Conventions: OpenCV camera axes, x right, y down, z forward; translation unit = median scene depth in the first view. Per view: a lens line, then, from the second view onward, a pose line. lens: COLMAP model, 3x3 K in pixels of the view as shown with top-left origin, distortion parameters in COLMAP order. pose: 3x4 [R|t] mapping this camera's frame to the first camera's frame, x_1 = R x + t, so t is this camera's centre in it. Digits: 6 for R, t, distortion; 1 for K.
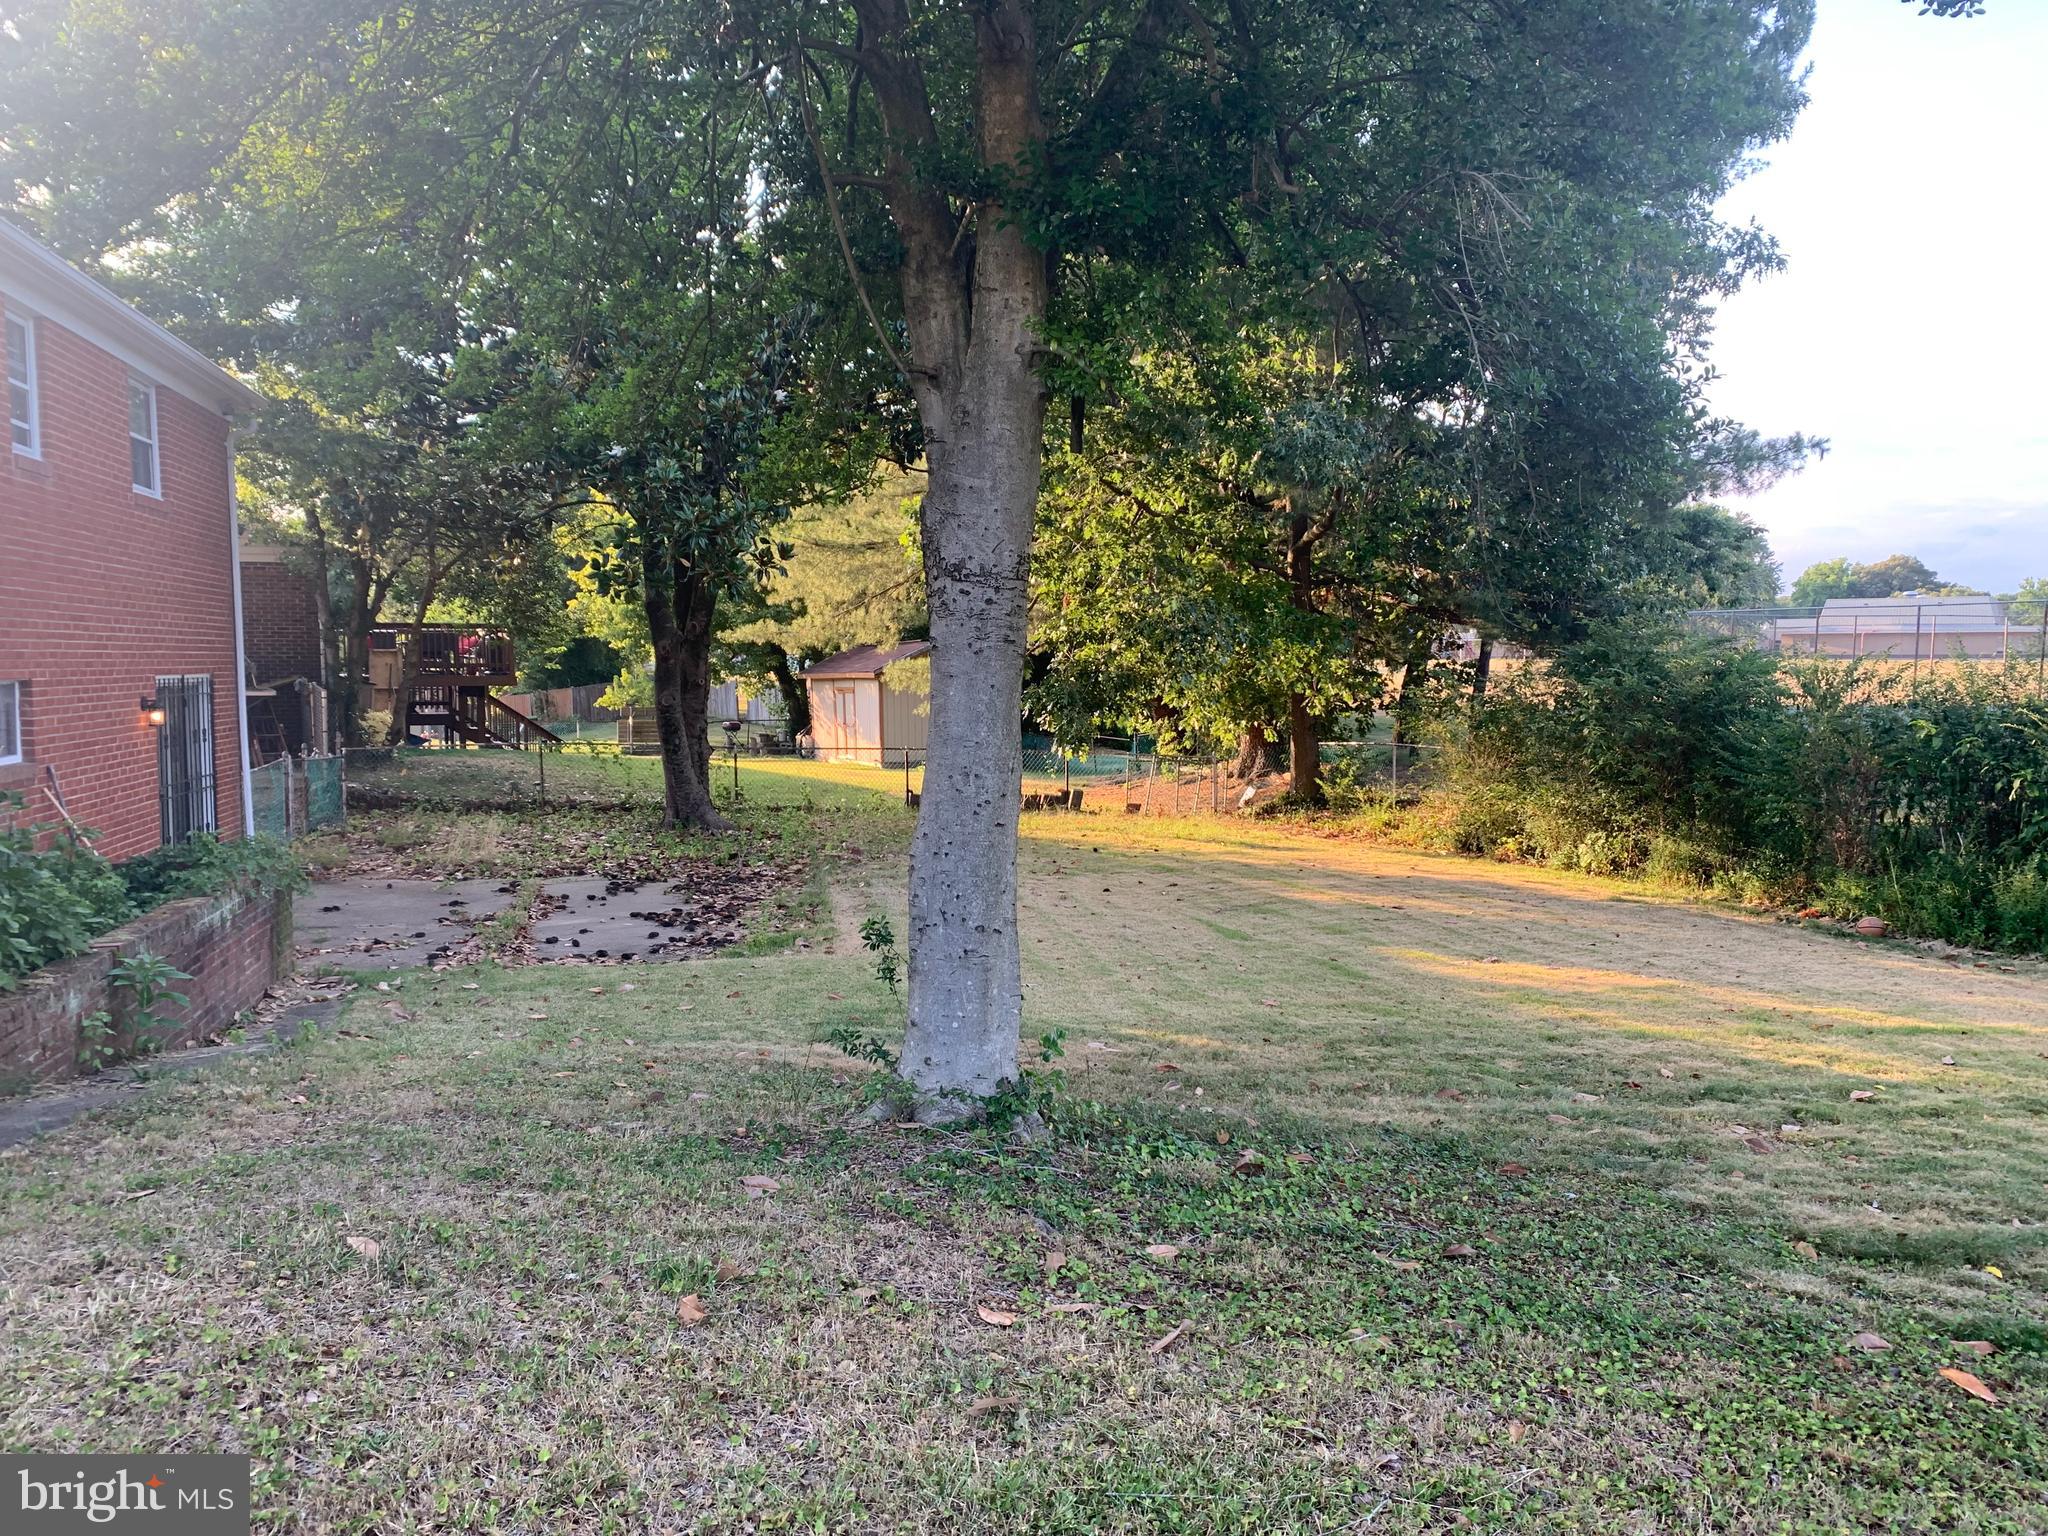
lens RADIAL K [[1561.7, 0, 1027.6], [0, 1561.7, 755.9], [0, 0, 1]] dist [0.022830, -0.011298]
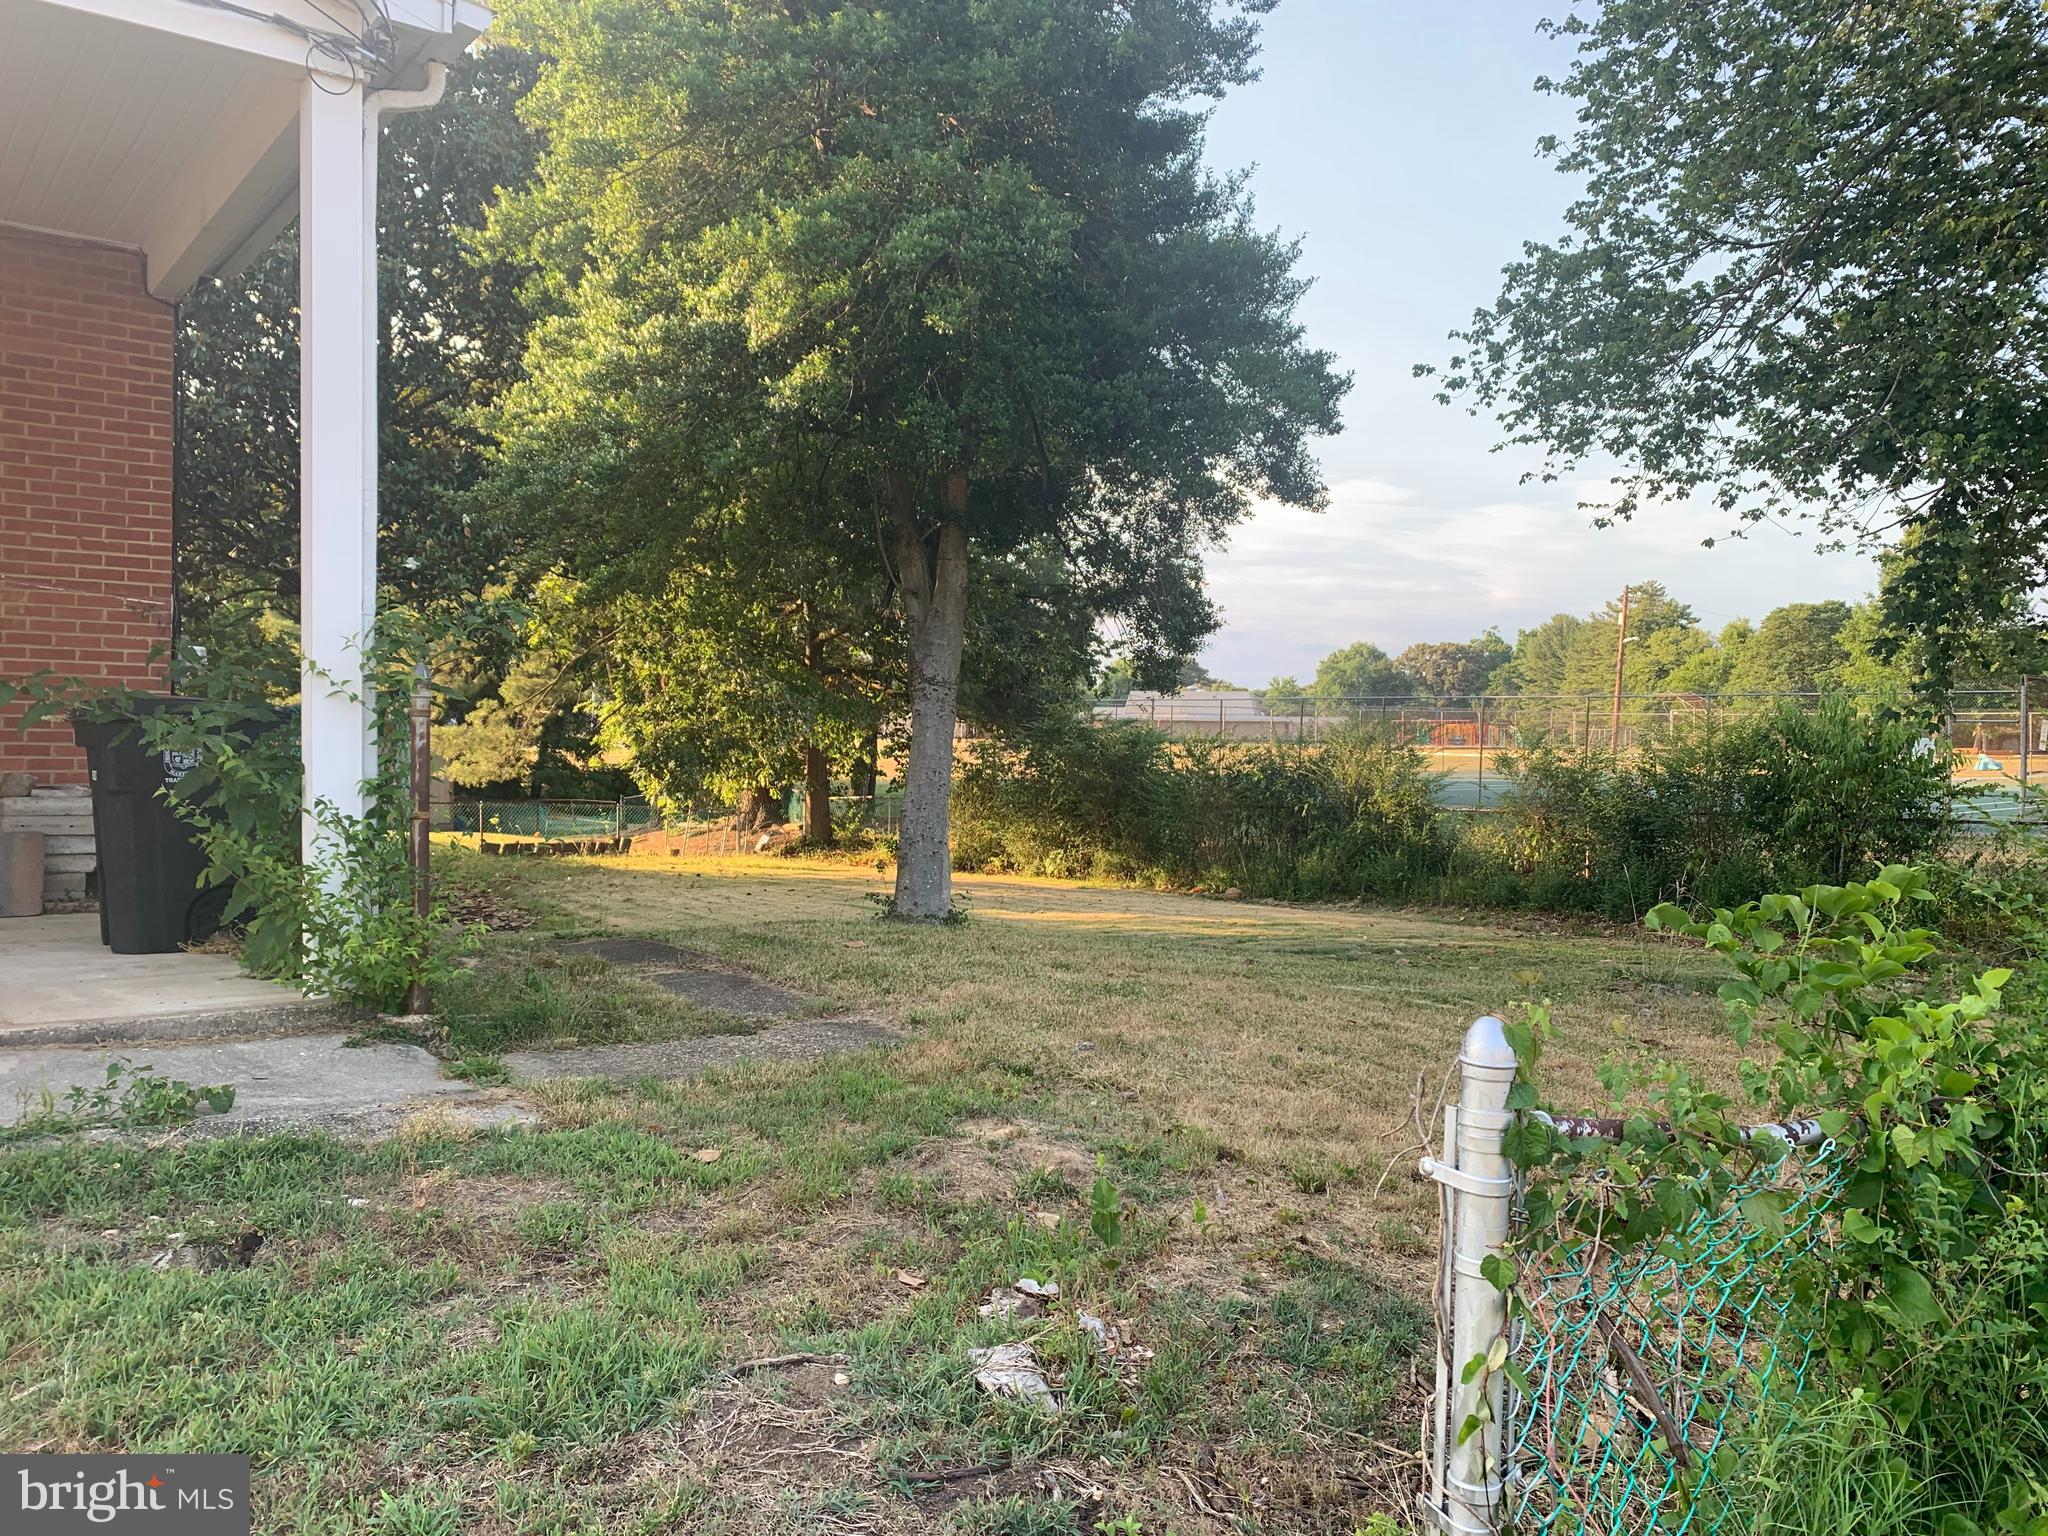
lens RADIAL K [[1561.7, 0, 1021.4], [0, 1561.7, 772.4], [0, 0, 1]] dist [0.022830, -0.011298]
pose [[0.915907, 0.001320, 0.401388, -0.250787], [0.014398, 0.999243, -0.036139, 0.027969], [-0.401132, 0.038879, 0.915195, -0.322572]]
